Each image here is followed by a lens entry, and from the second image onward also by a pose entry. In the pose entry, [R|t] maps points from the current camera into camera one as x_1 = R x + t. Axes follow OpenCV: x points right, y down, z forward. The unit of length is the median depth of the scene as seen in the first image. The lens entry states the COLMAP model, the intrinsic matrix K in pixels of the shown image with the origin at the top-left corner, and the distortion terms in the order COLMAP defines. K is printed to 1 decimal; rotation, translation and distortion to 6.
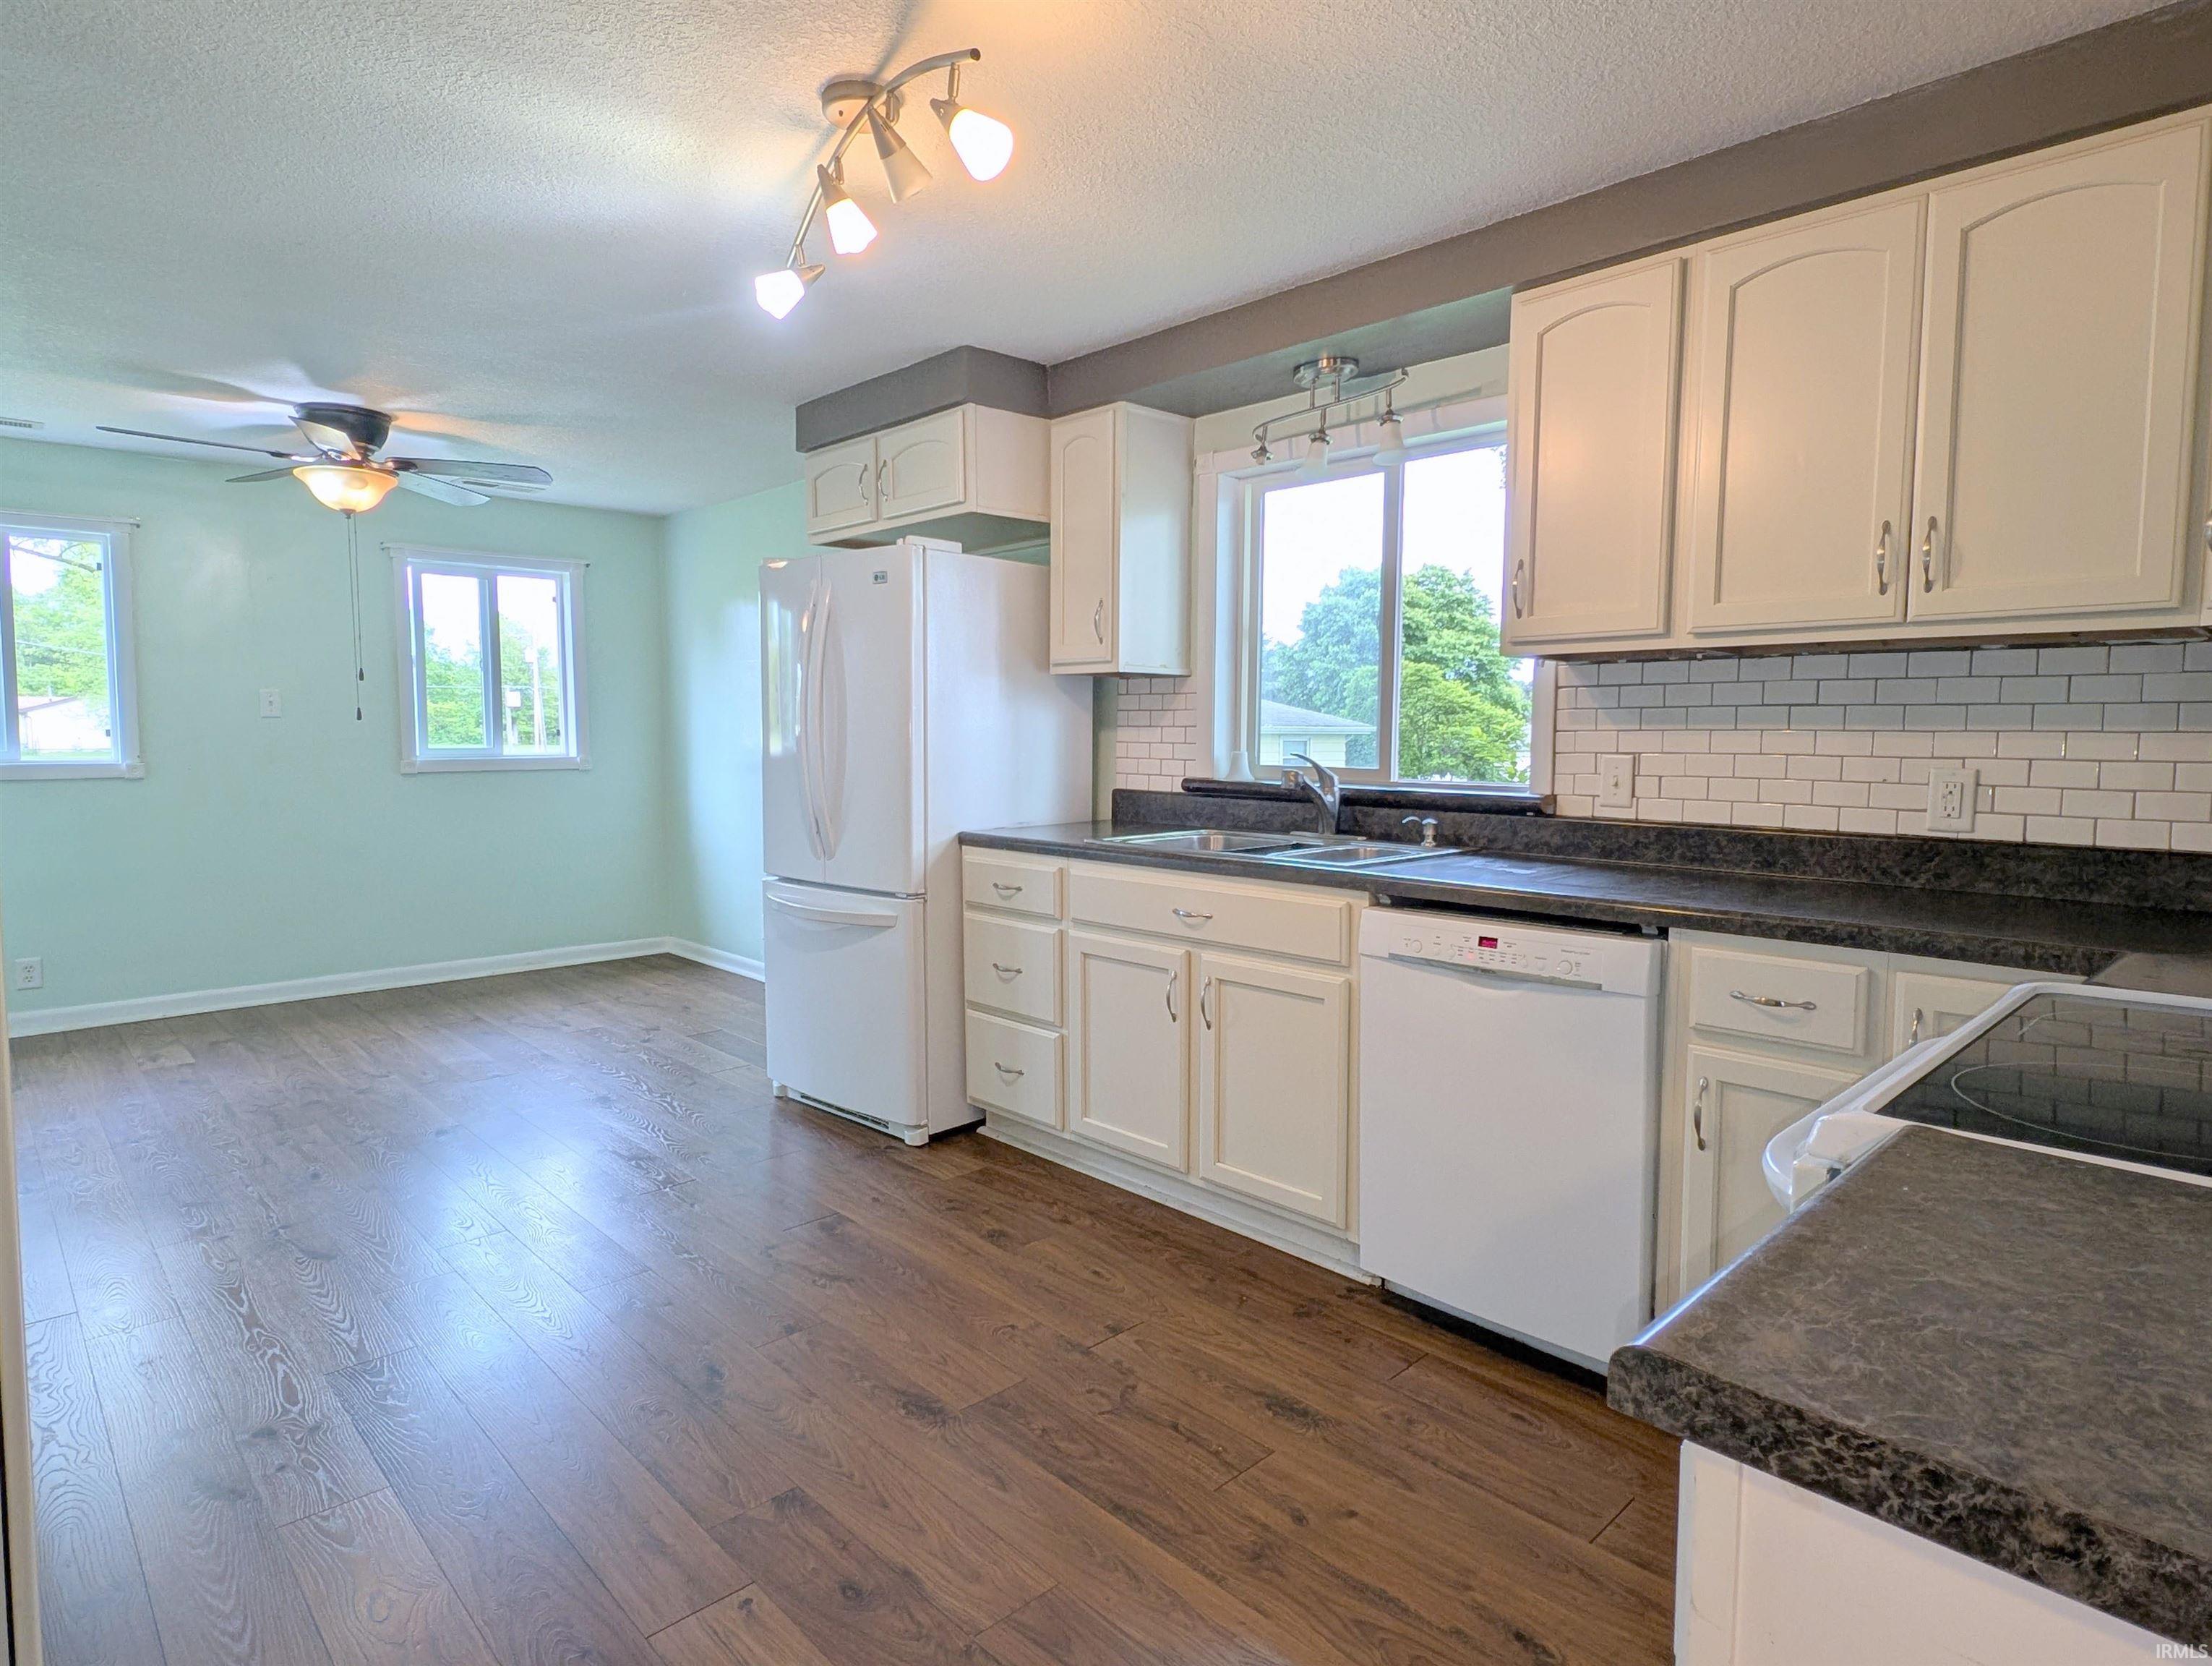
lens RADIAL K [[1212.4, 0, 1112.2], [0, 1212.4, 826.8], [0, 0, 1]] dist [0.000957, 0.000194]
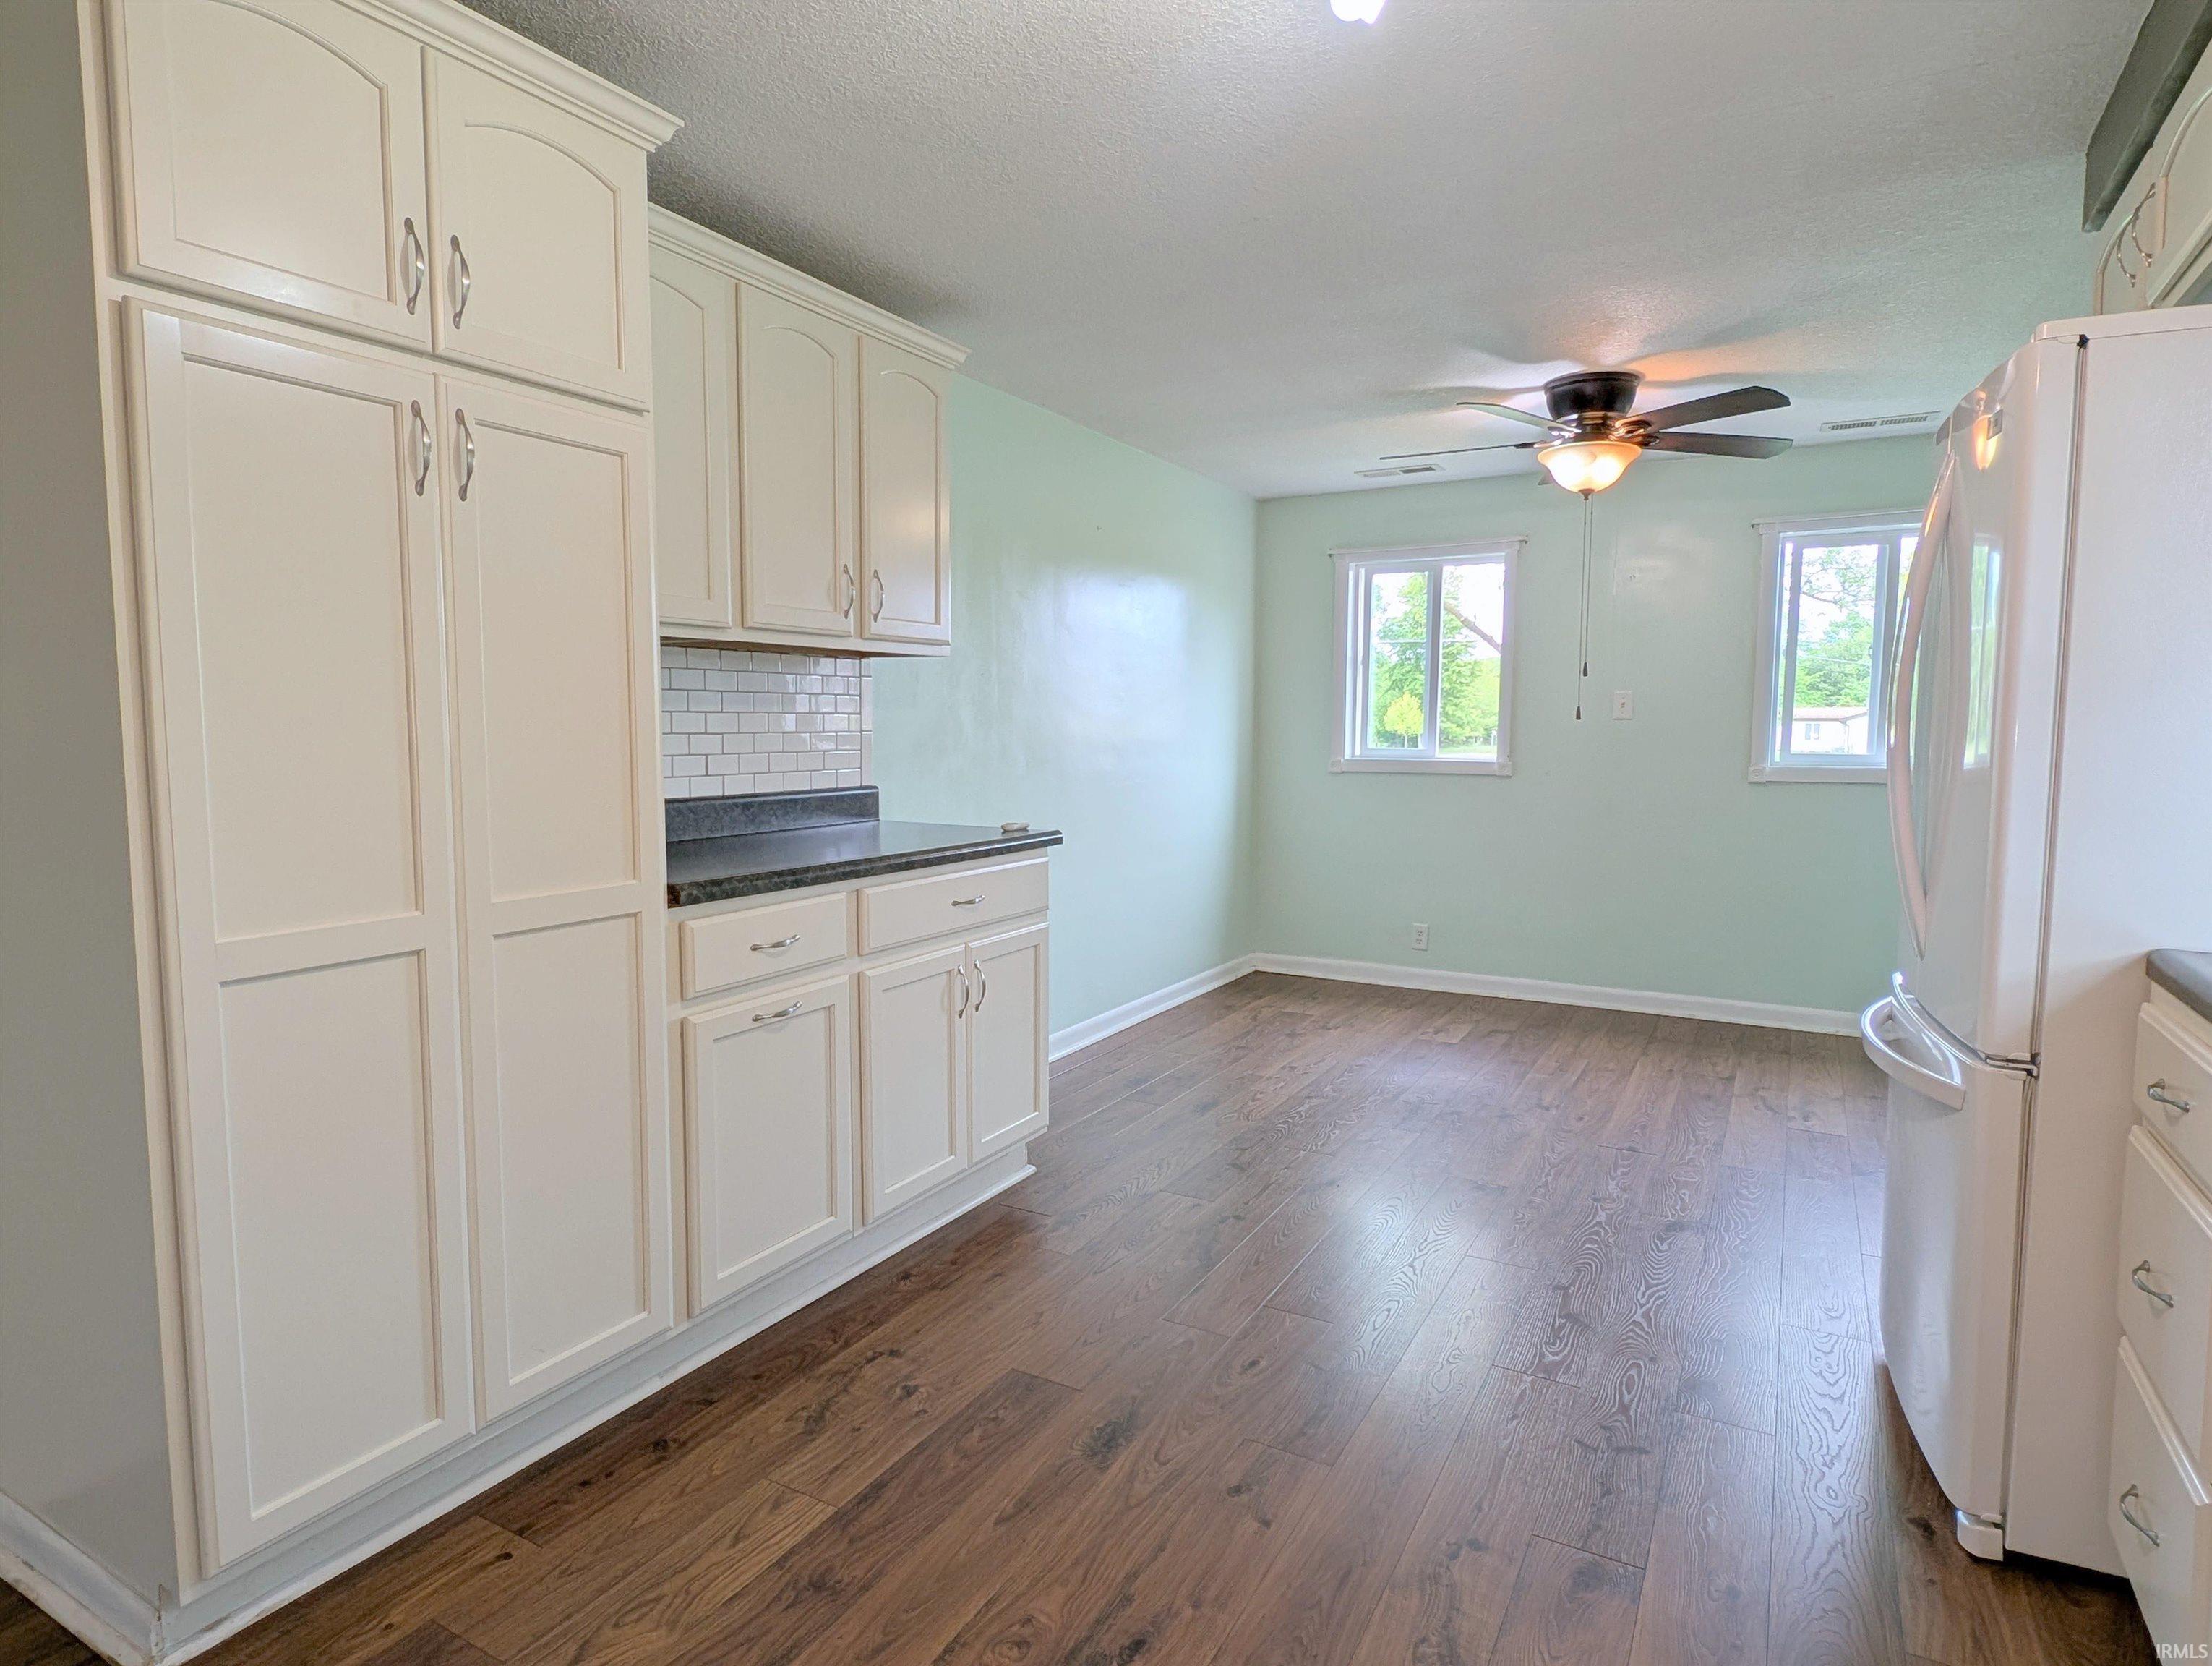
lens RADIAL K [[1212.4, 0, 1111.6], [0, 1212.4, 830.3], [0, 0, 1]] dist [0.000957, 0.000194]
pose [[0.290719, 0.079743, -0.953480, 0.157627], [-0.081579, 0.994958, 0.058339, -0.030349], [0.953324, 0.060824, 0.295759, 0.406485]]
